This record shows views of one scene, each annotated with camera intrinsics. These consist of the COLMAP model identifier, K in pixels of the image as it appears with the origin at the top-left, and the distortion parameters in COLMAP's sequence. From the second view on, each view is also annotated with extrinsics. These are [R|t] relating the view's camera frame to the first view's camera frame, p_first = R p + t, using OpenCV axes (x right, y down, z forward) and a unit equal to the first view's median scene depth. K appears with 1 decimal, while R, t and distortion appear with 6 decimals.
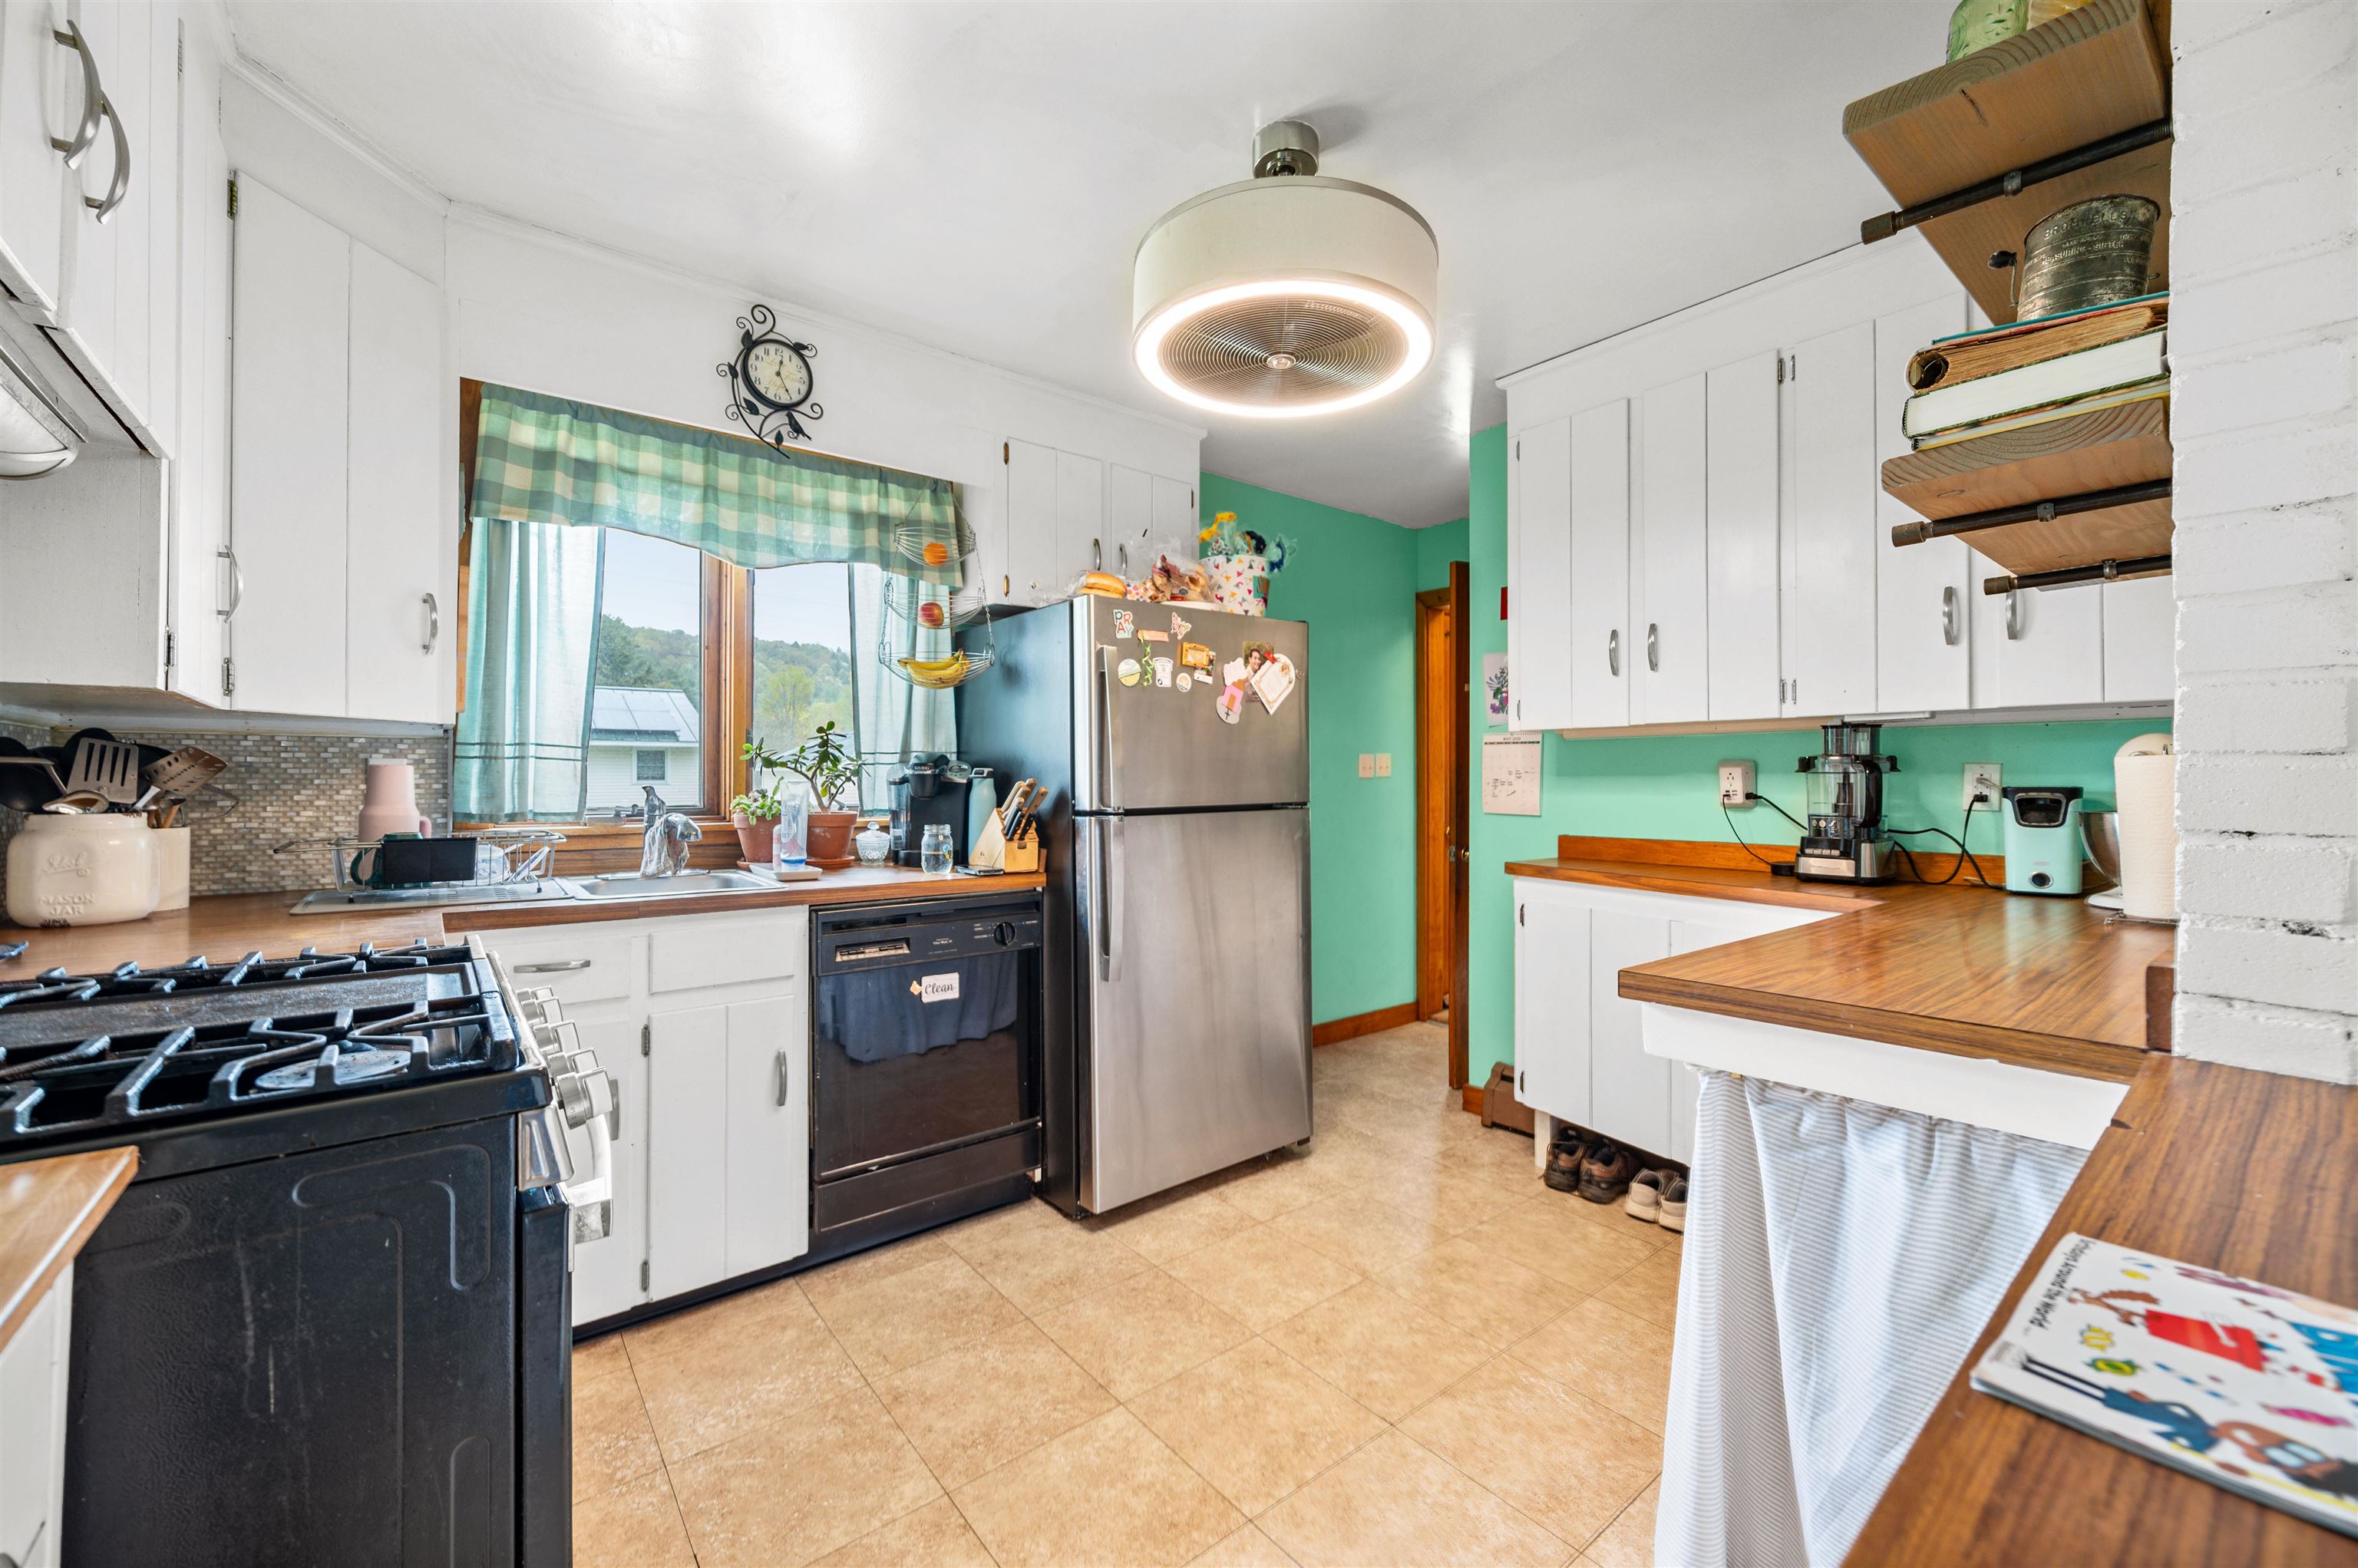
lens RADIAL K [[932.4, 0, 1179.0], [0, 932.4, 784.0], [0, 0, 1]] dist [0.000066, 0.000012]
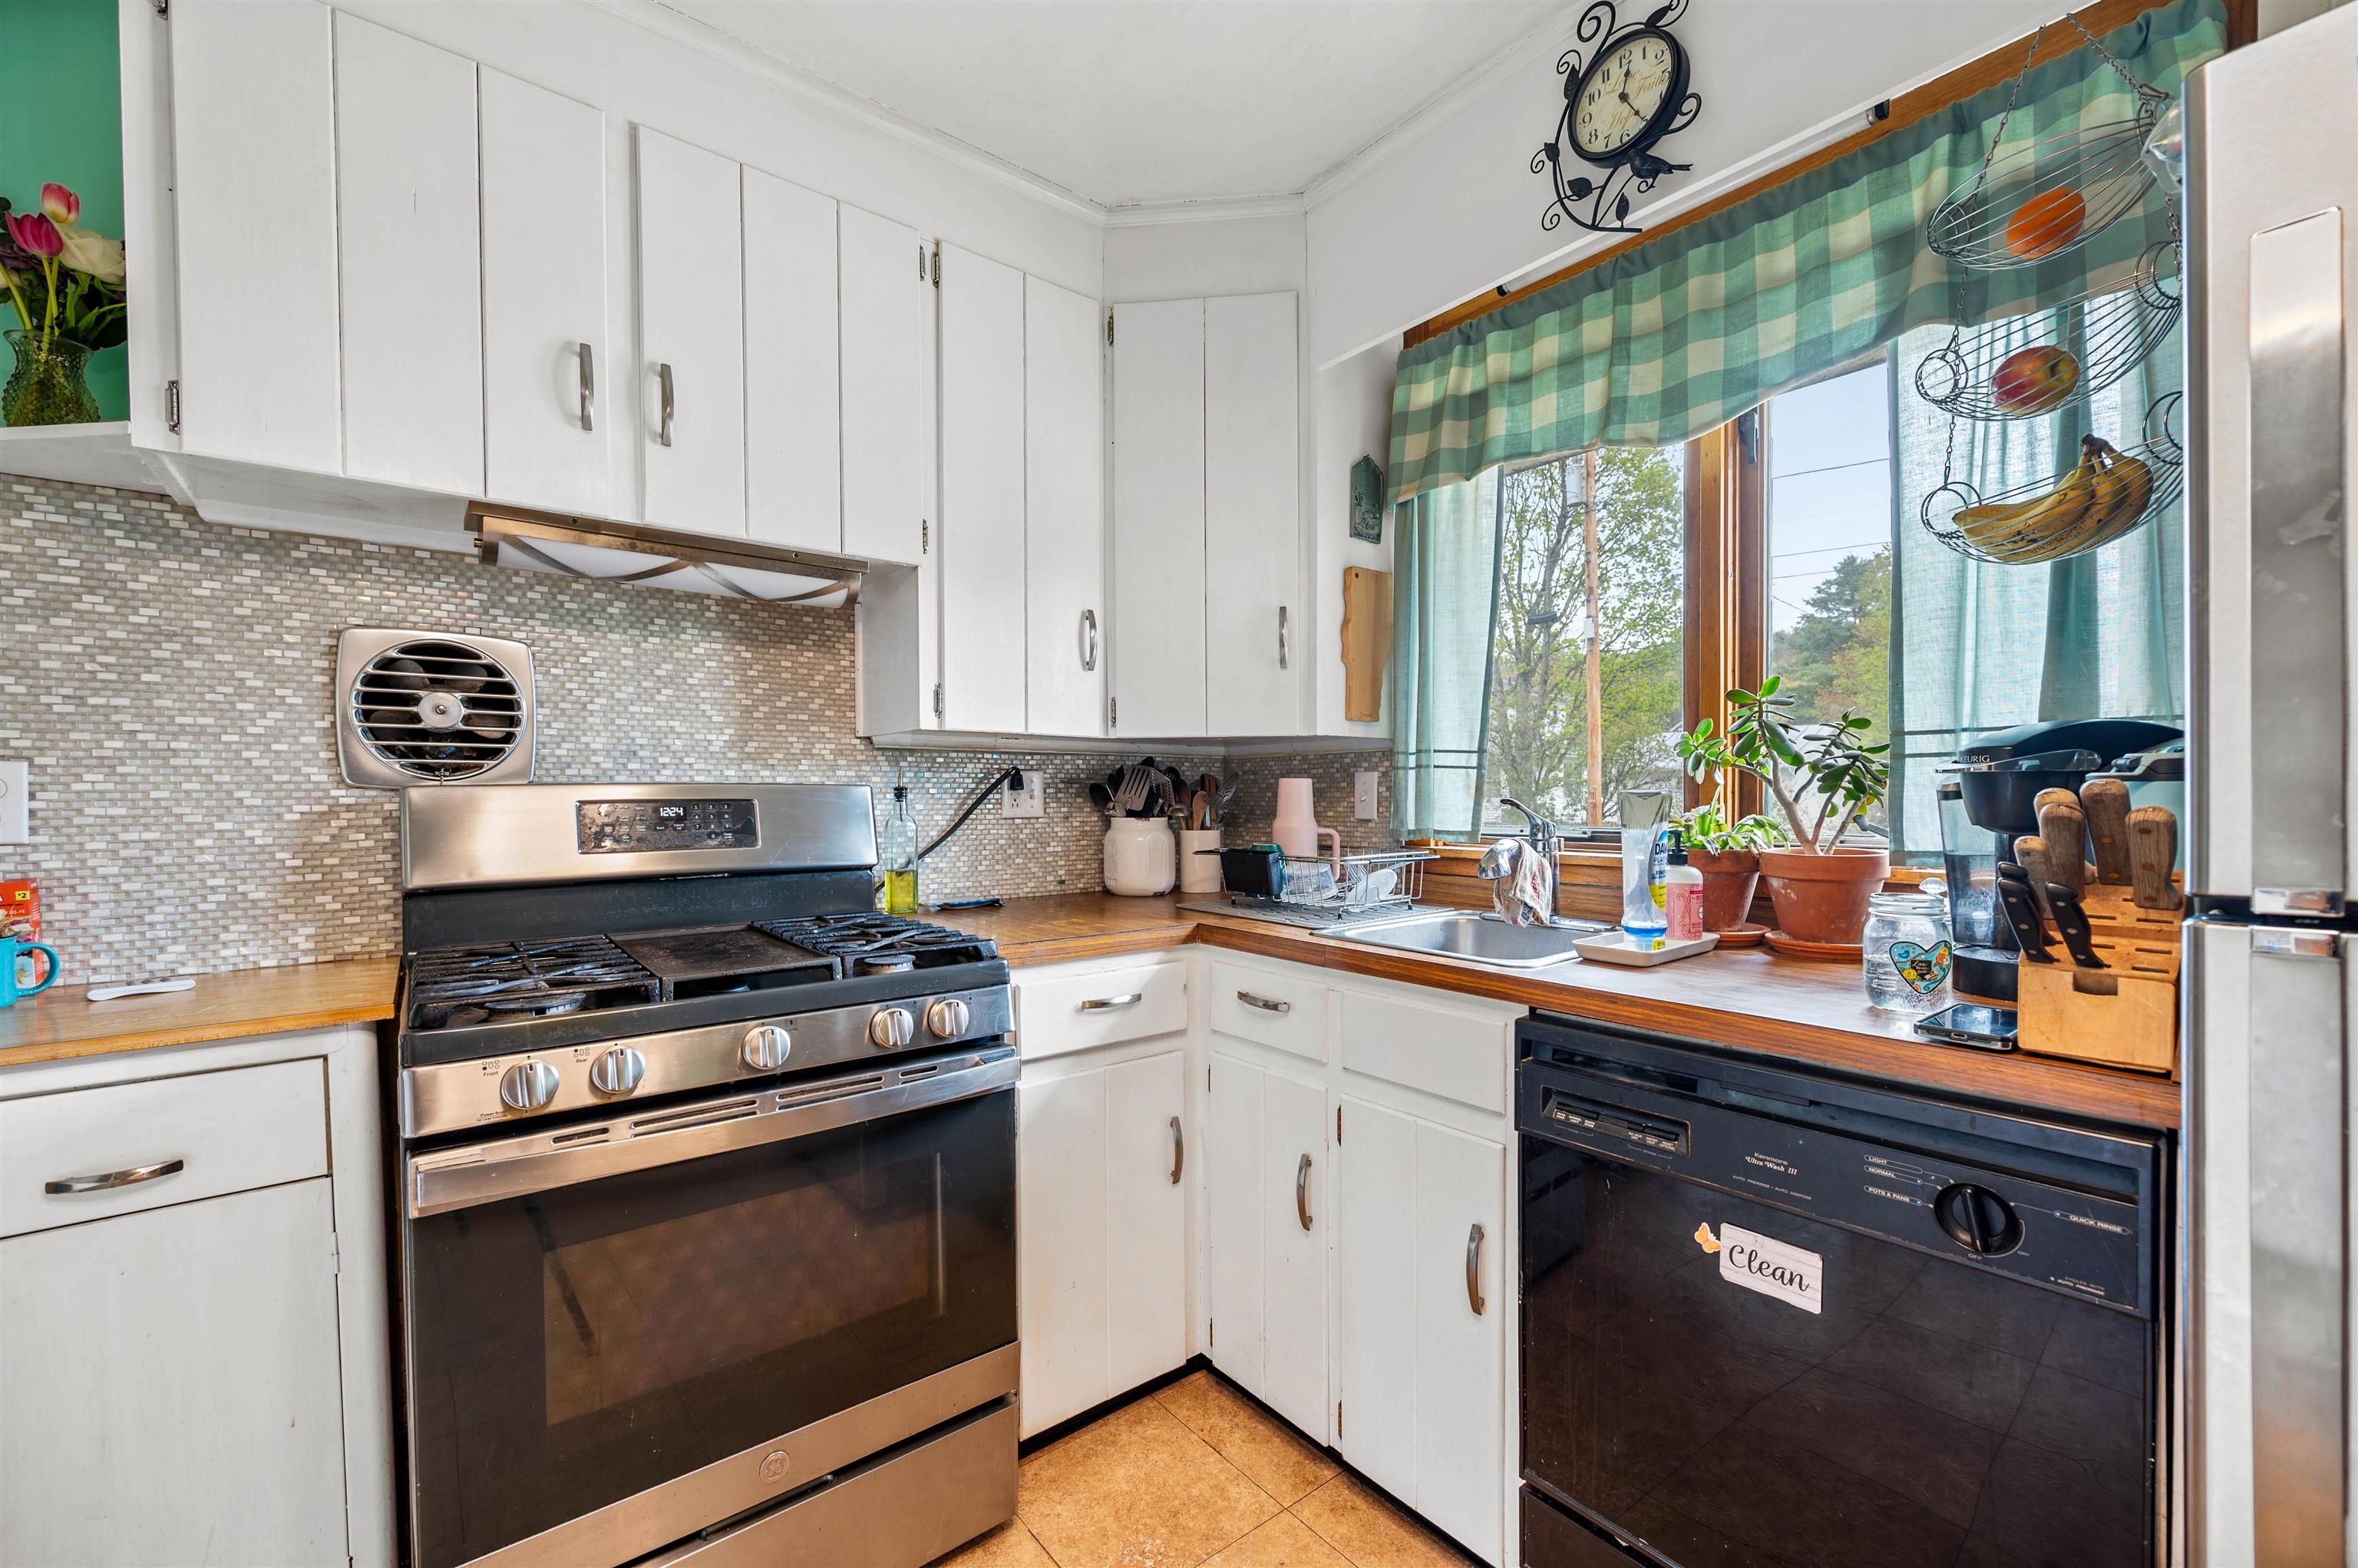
lens RADIAL K [[951.7, 0, 1168.5], [0, 951.7, 823.3], [0, 0, 1]] dist [-0.000730, 0.000026]
pose [[-0.030829, 0.023979, -0.999237, 0.192505], [-0.011334, 0.999640, 0.024338, 0.005797], [0.999460, 0.012076, -0.030546, 0.753805]]
